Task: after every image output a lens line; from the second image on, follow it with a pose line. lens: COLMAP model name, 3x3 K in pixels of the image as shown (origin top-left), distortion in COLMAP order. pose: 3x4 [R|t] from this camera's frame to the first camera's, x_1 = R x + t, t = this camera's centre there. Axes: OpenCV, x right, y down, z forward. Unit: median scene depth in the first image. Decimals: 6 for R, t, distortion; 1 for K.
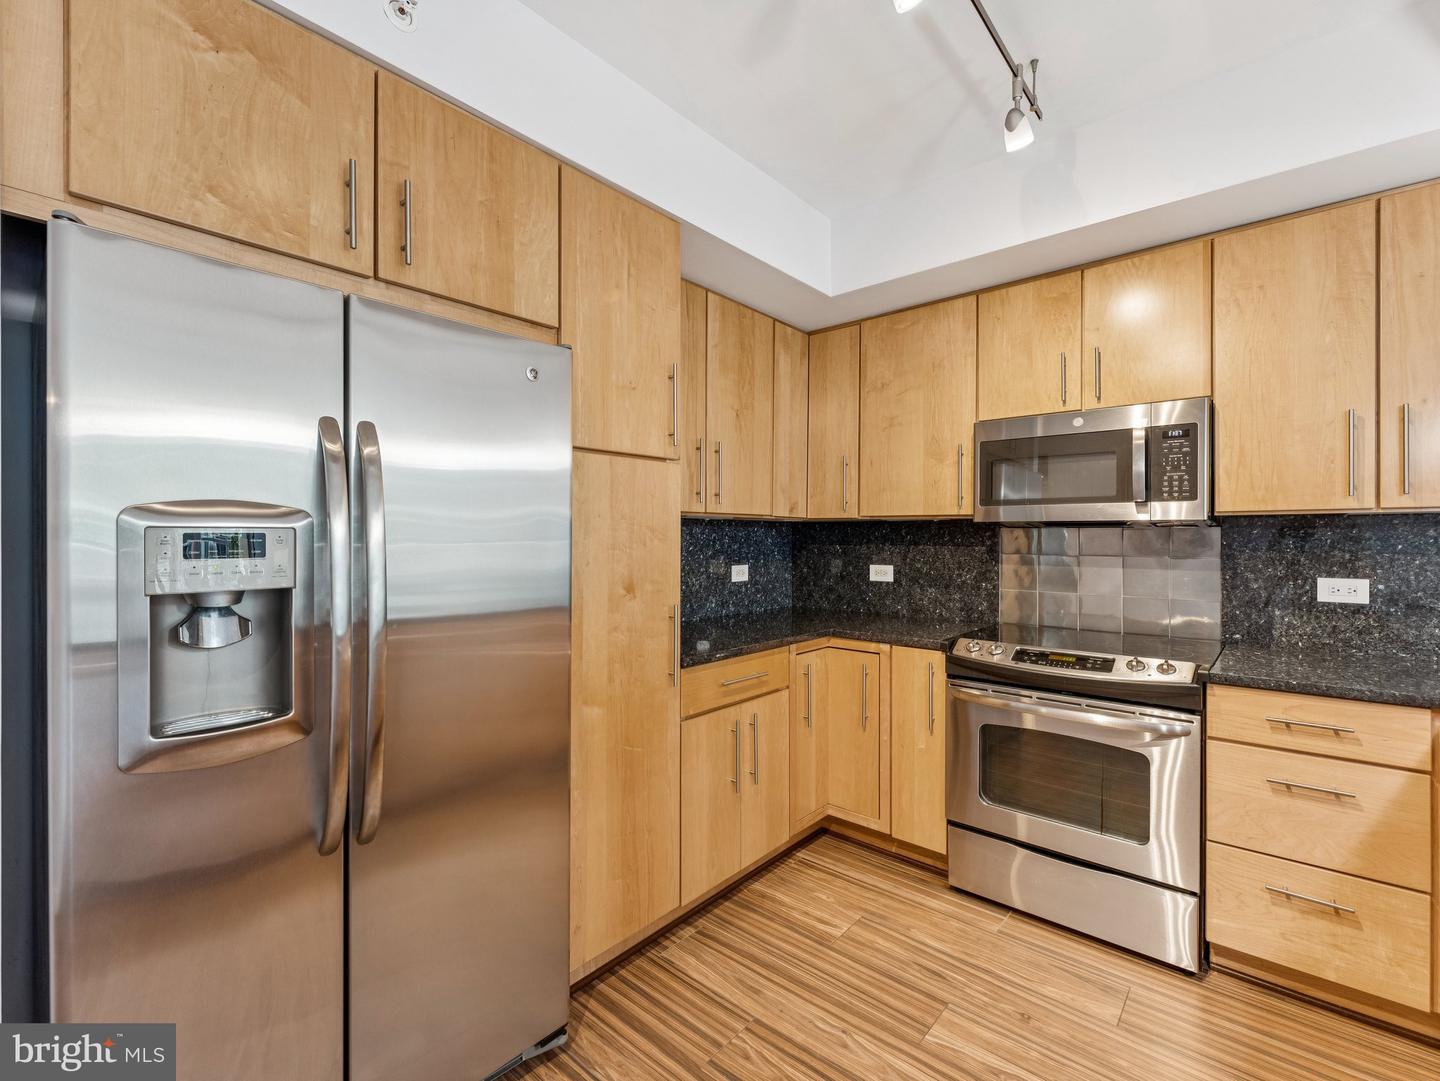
lens RADIAL K [[648.2, 0, 720.0], [0, 648.2, 540.5], [0, 0, 1]] dist [0.000961, -0.000137]
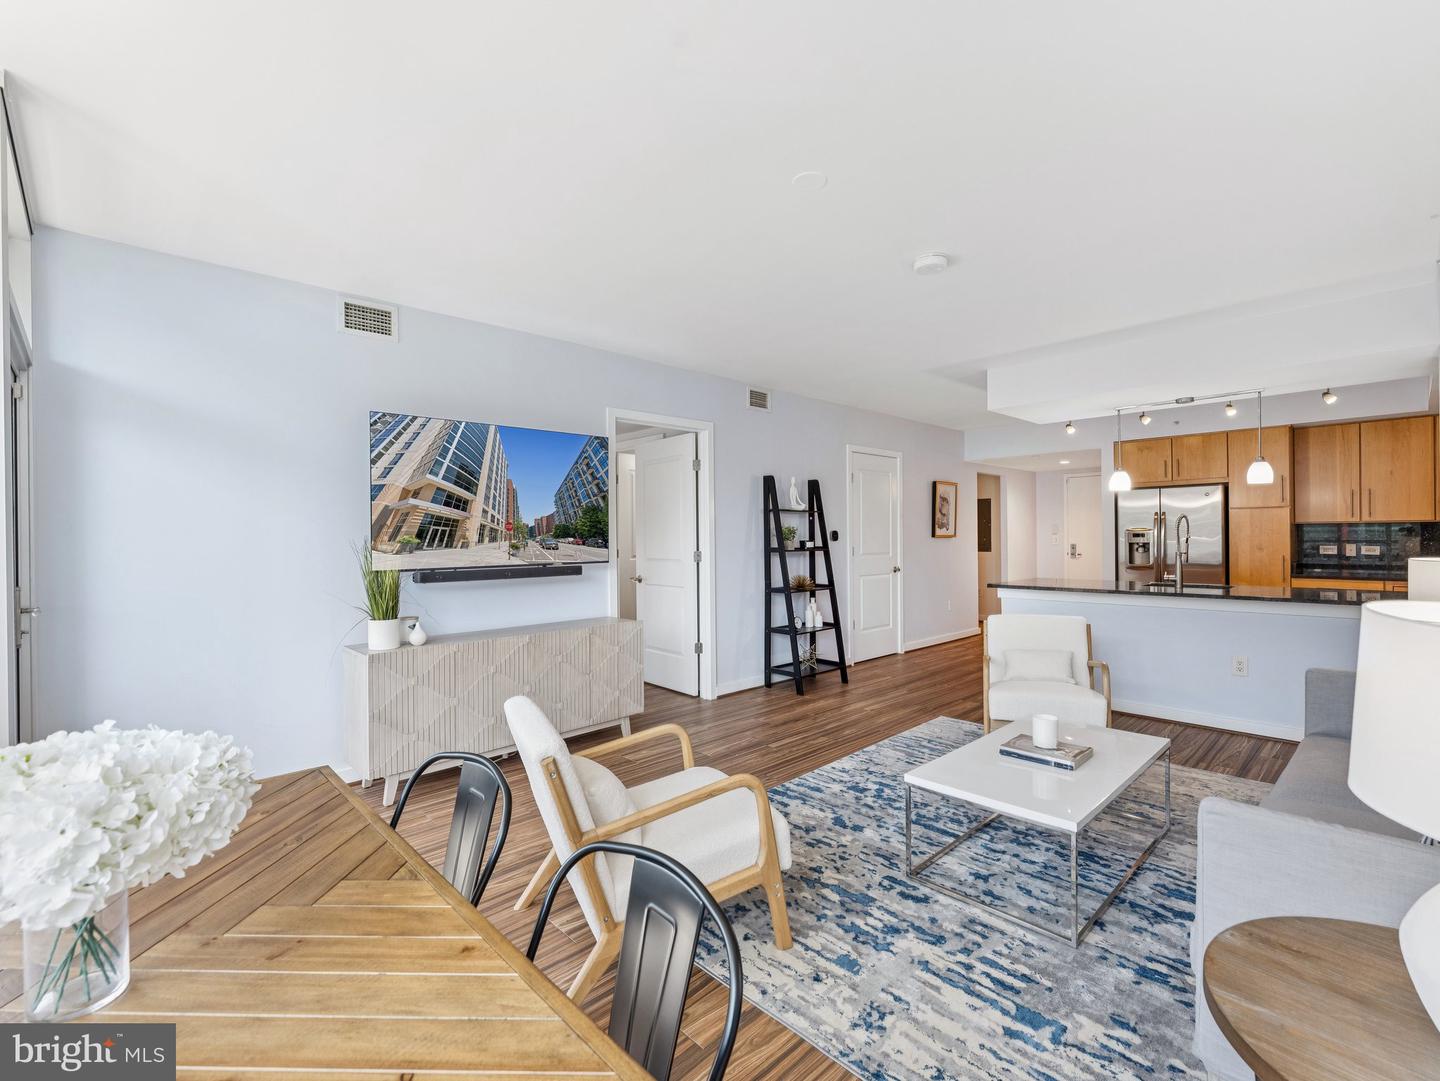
lens RADIAL K [[648.2, 0, 720.0], [0, 648.2, 540.5], [0, 0, 1]] dist [0.000961, -0.000137]
pose [[-0.103359, 0.004145, -0.994636, 3.036300], [0.004014, 0.999985, 0.003750, 0.010288], [0.994636, -0.003605, -0.103374, -1.221004]]
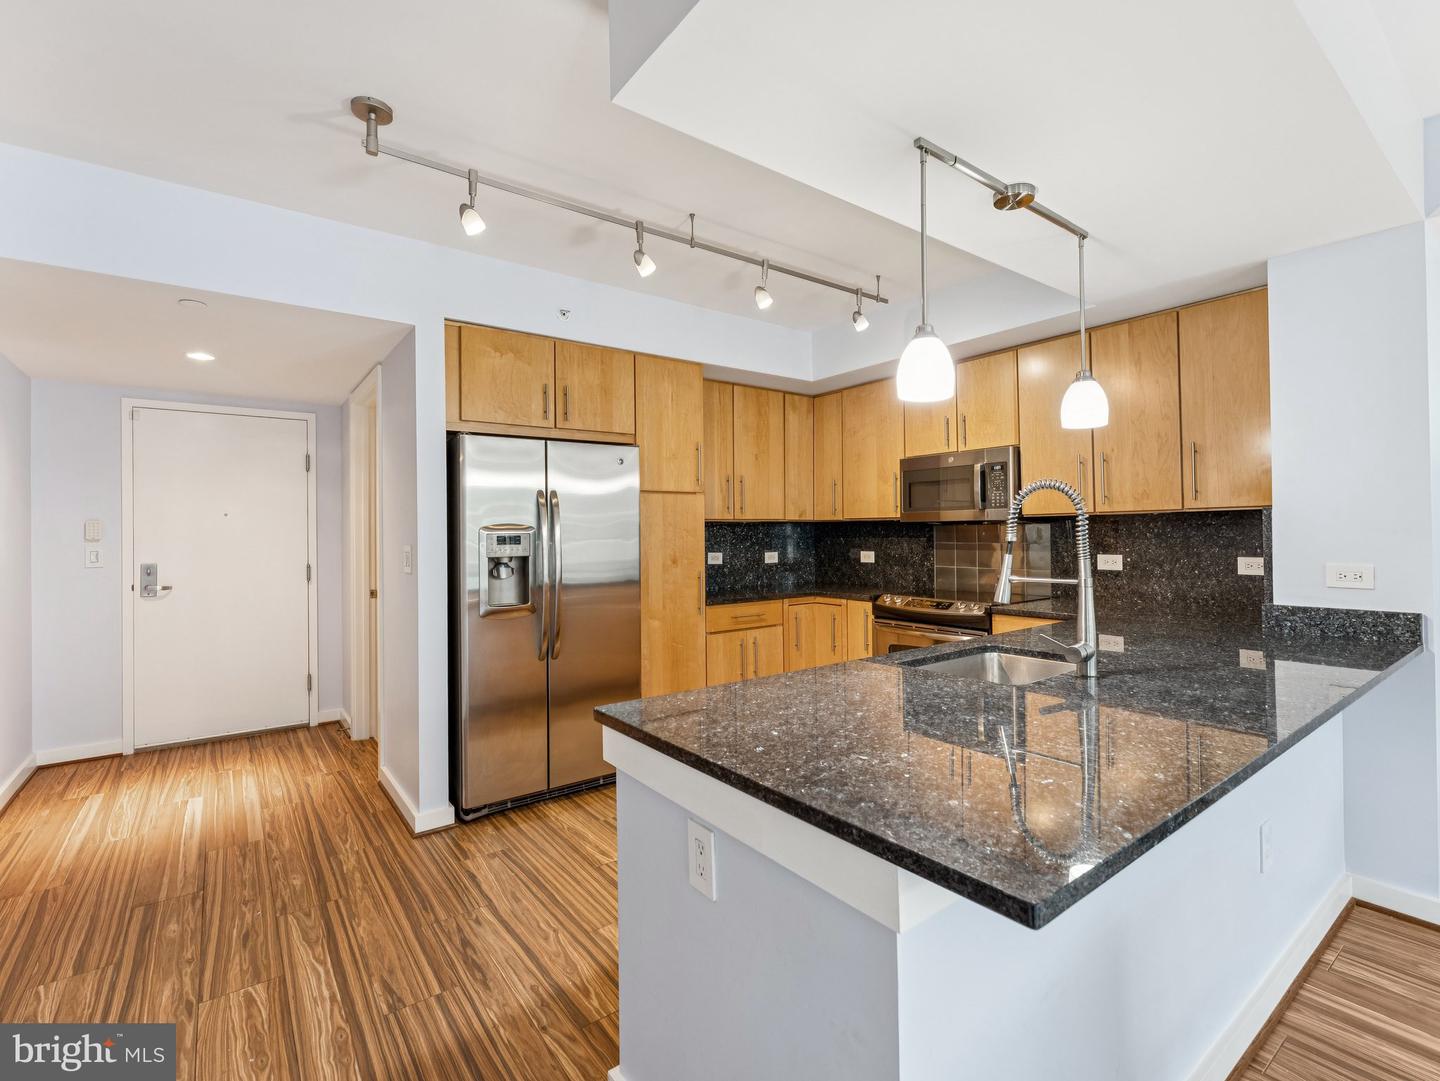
lens RADIAL K [[671.3, 0, 720.8], [0, 671.3, 530.1], [0, 0, 1]] dist [0.001228, 0.000126]
pose [[0.976735, -0.014757, -0.213940, 0.381081], [0.012663, 0.999858, -0.011155, 0.004417], [0.214074, 0.008186, 0.976783, -0.829656]]
